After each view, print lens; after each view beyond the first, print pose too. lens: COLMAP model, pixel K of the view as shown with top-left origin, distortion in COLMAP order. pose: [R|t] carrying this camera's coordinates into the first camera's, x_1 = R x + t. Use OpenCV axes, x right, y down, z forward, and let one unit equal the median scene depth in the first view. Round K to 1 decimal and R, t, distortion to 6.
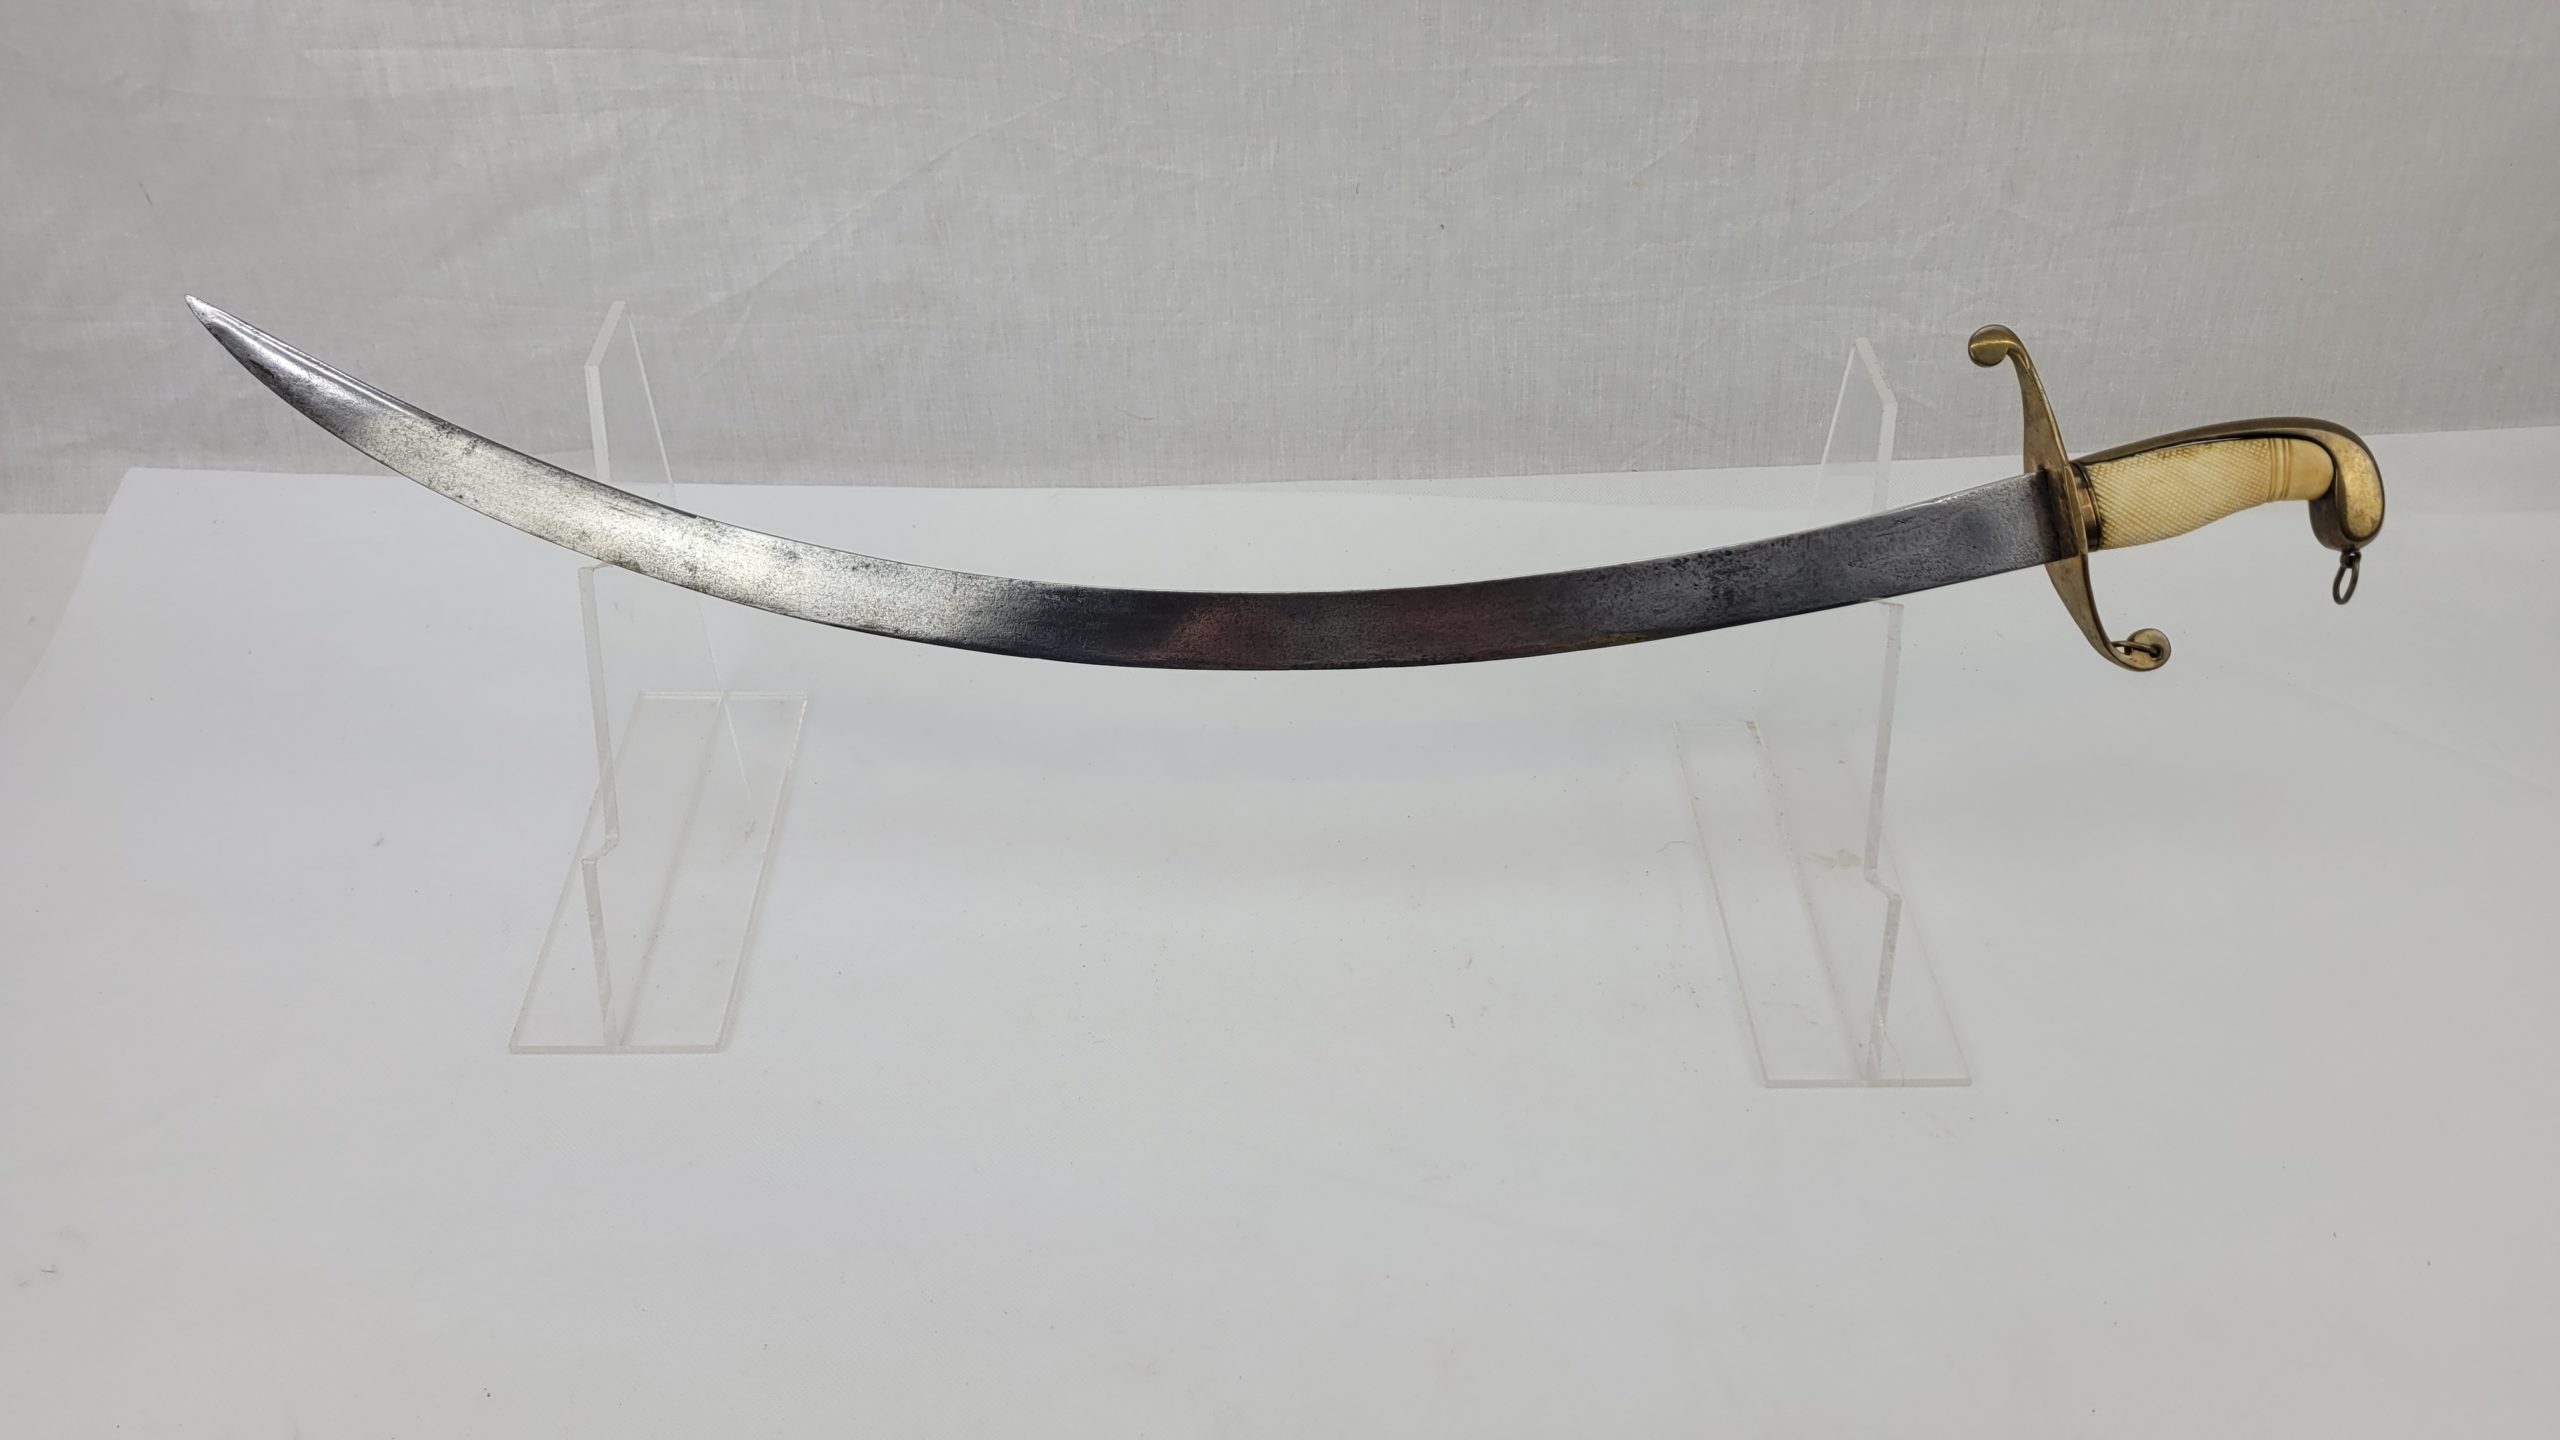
lens RADIAL K [[1909.3, 0, 1276.5], [0, 1909.3, 758.8], [0, 0, 1]] dist [0.057899, -0.059484]
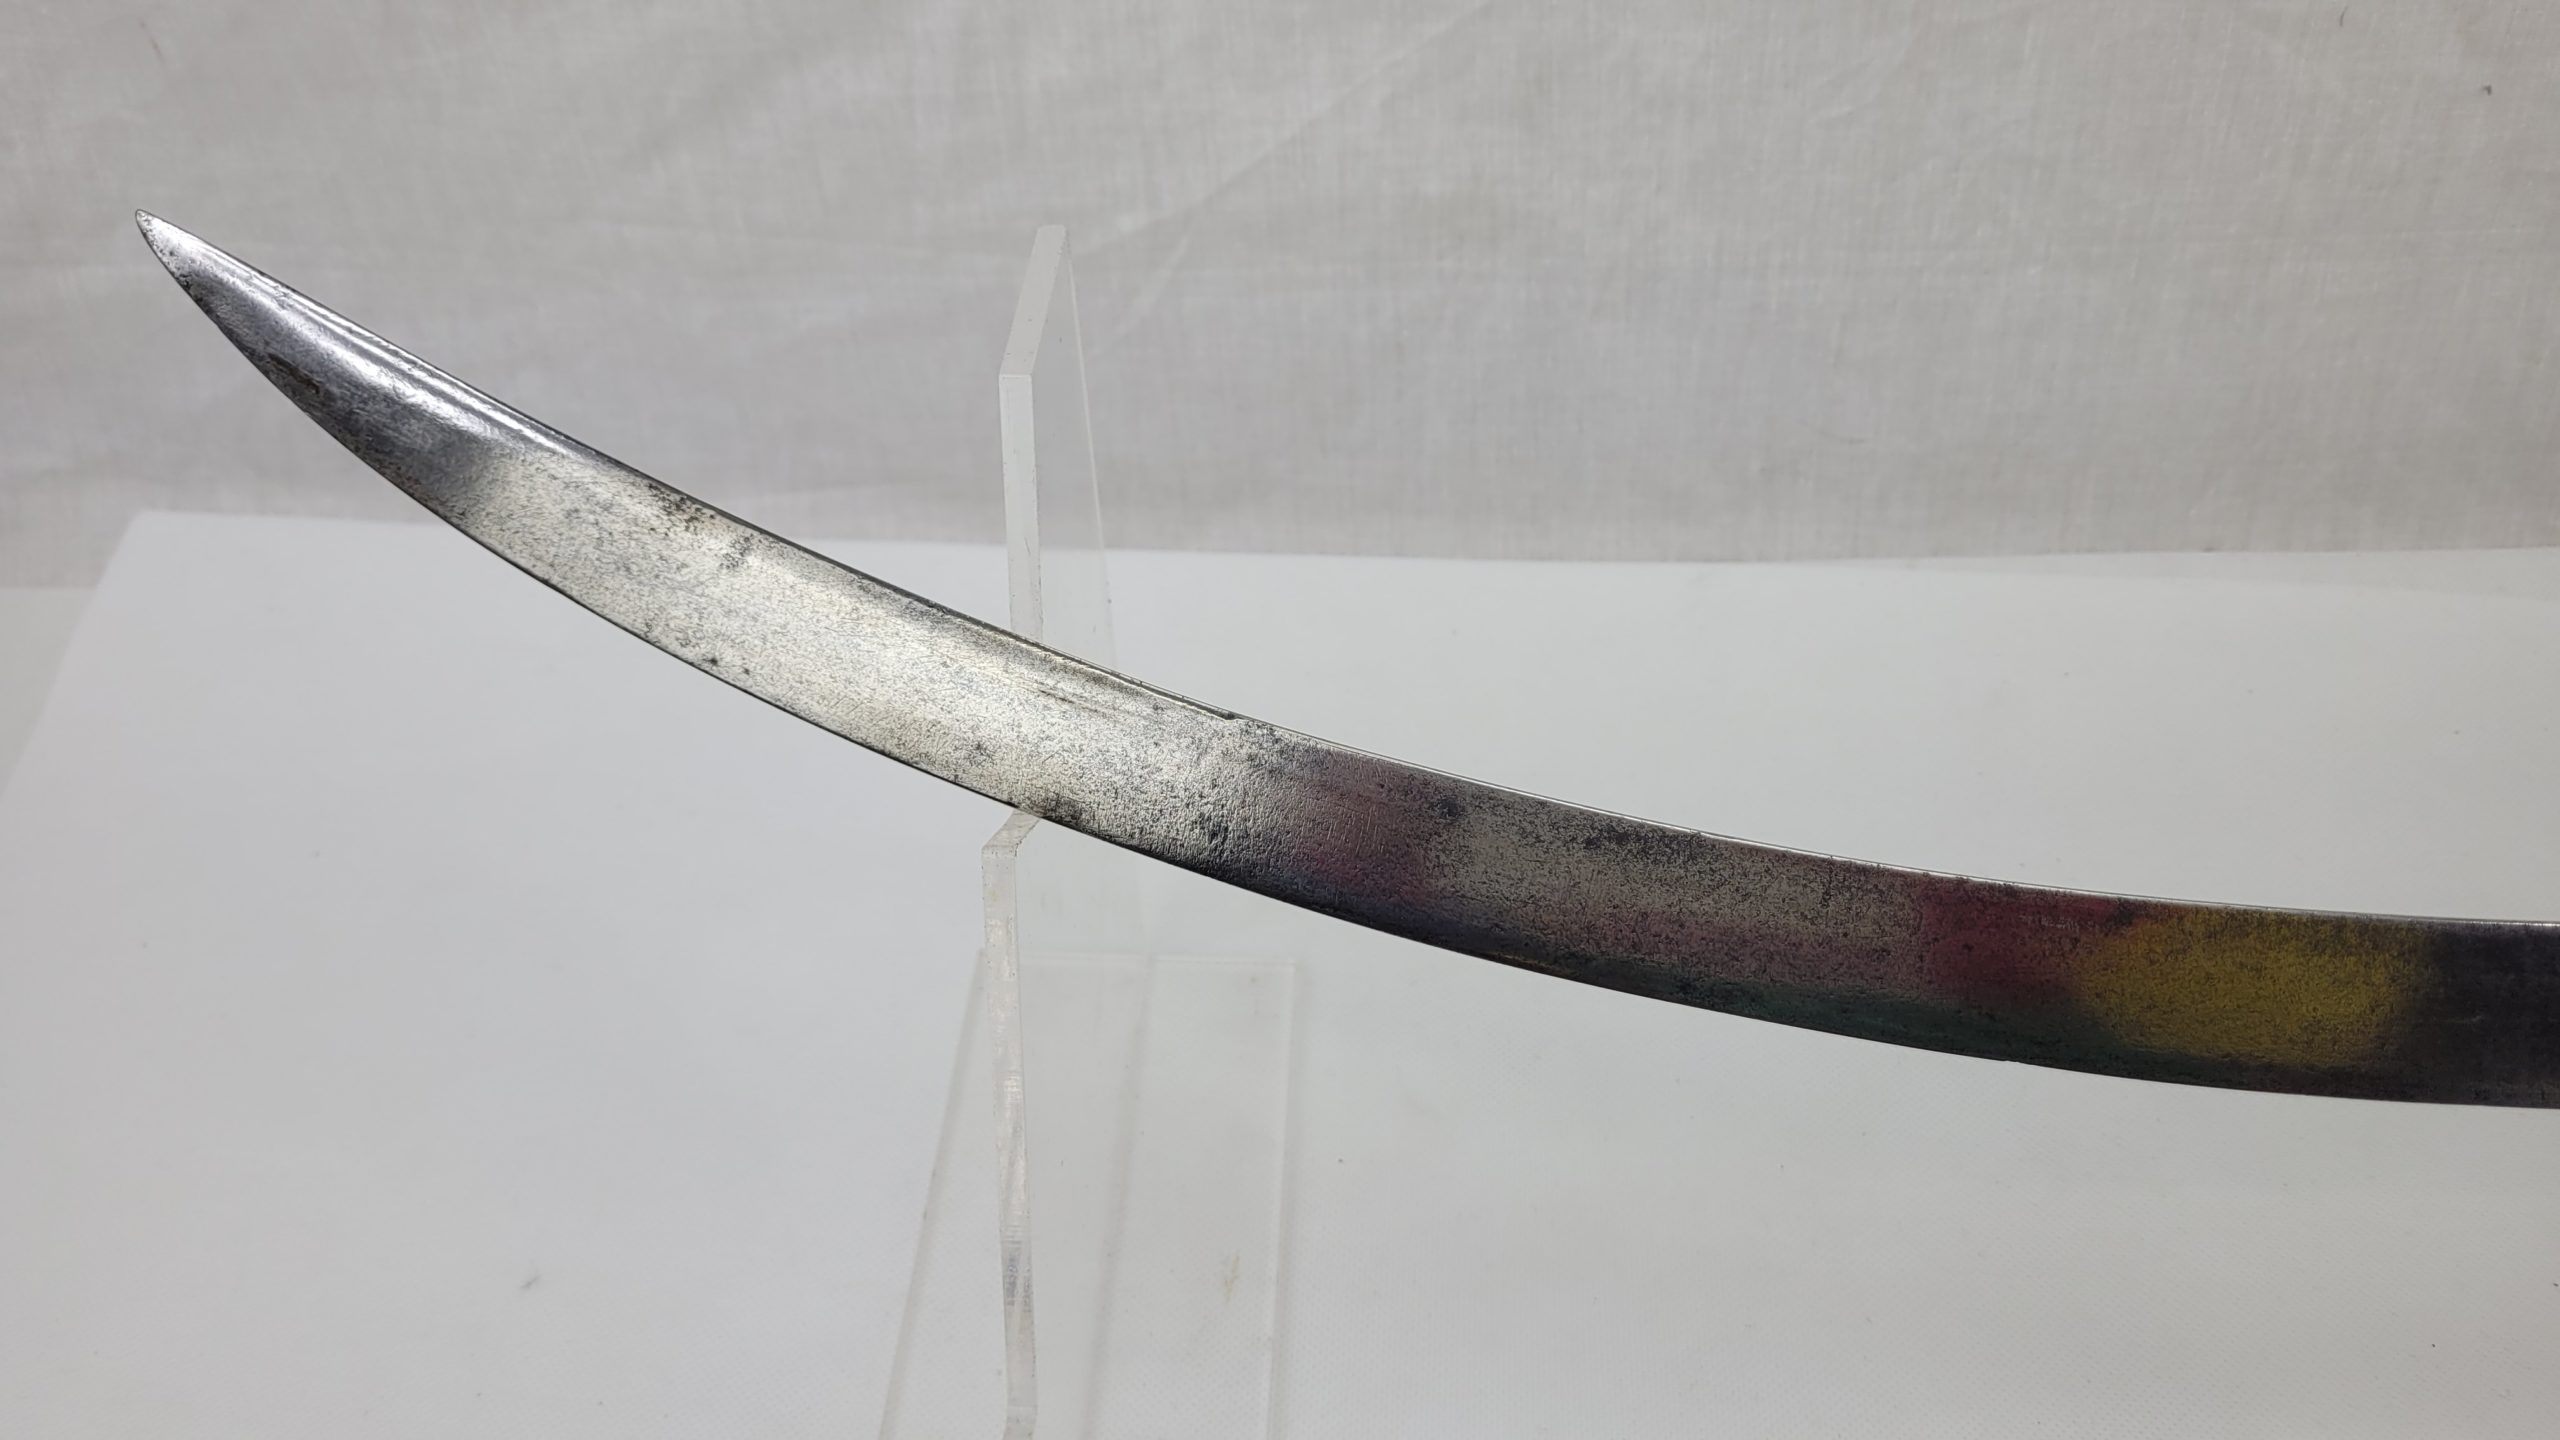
lens RADIAL K [[1912.5, 0, 1263.5], [0, 1912.5, 748.2], [0, 0, 1]] dist [0.021267, -0.026950]
pose [[0.997085, 0.023196, -0.072688, -0.209881], [-0.021473, 0.999472, 0.024401, -0.103485], [0.073216, -0.022769, 0.997056, 0.450420]]
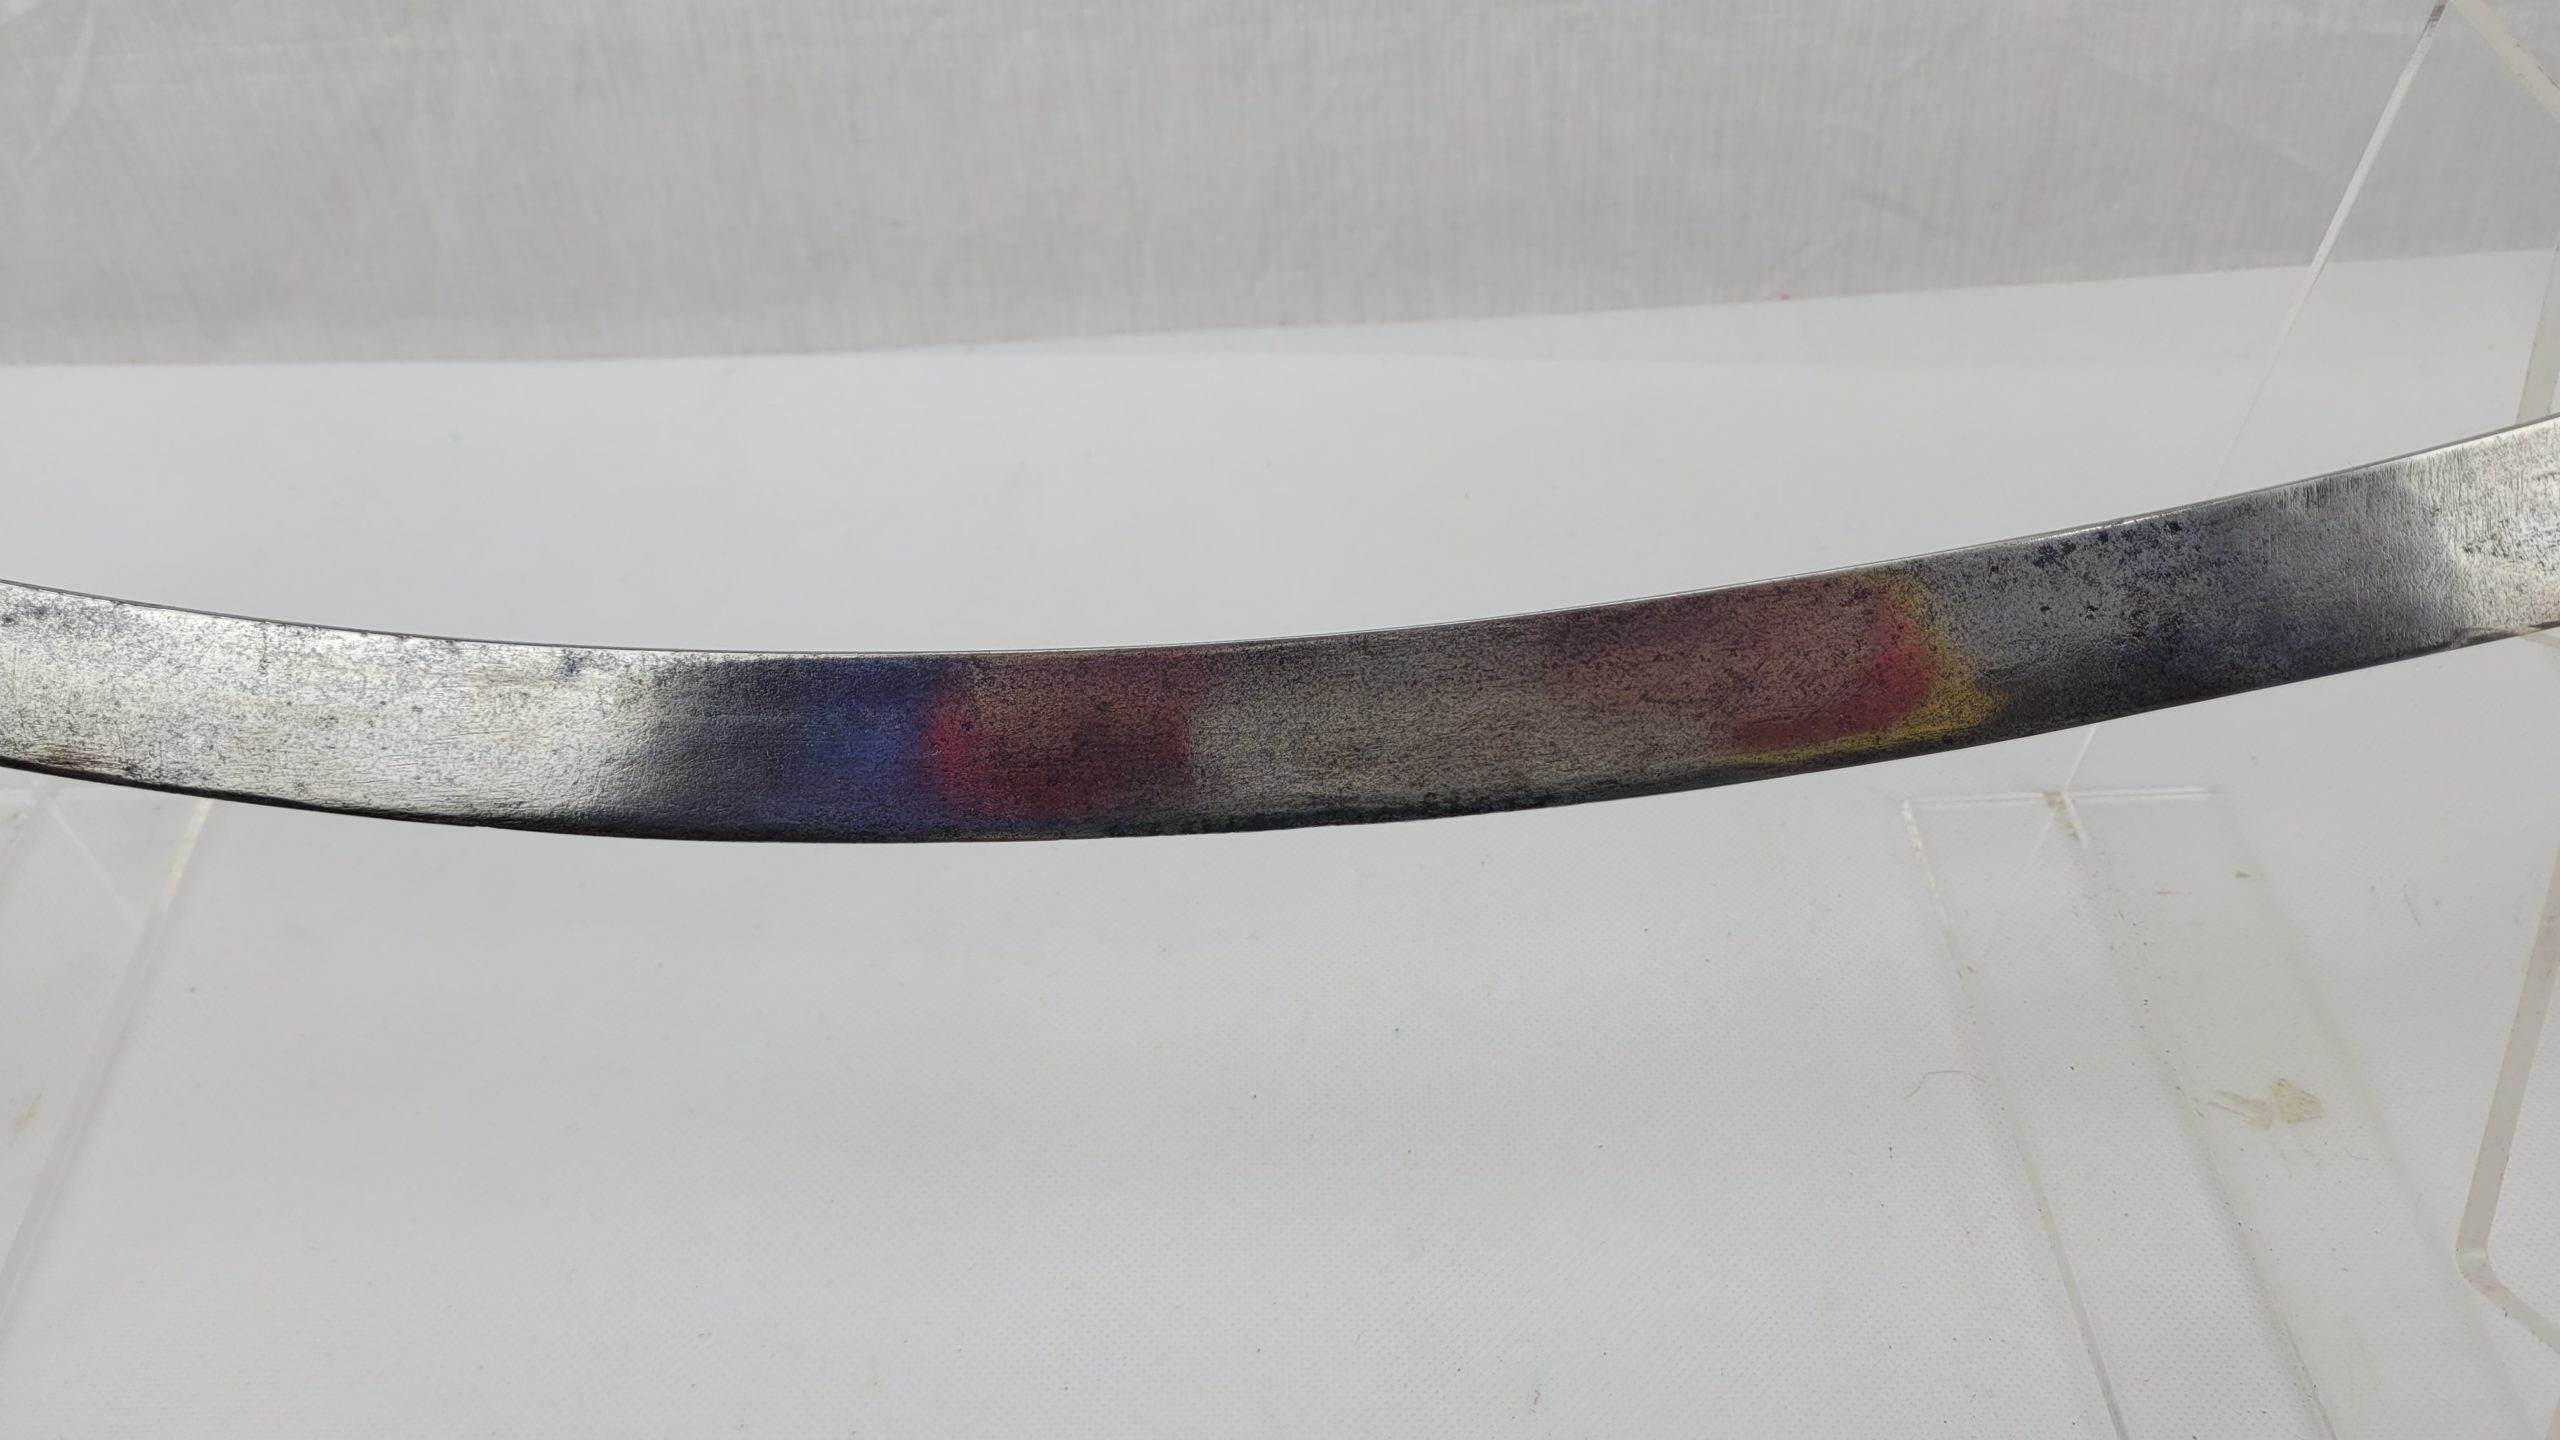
lens RADIAL K [[1907.1, 0, 1280.0], [0, 1907.1, 720.0], [0, 0, 1]] dist [0.008939, -0.010062]
pose [[0.999594, -0.025937, 0.011795, 0.032633], [0.024901, 0.996416, 0.080842, -0.083086], [-0.013850, -0.080516, 0.996657, 0.475679]]
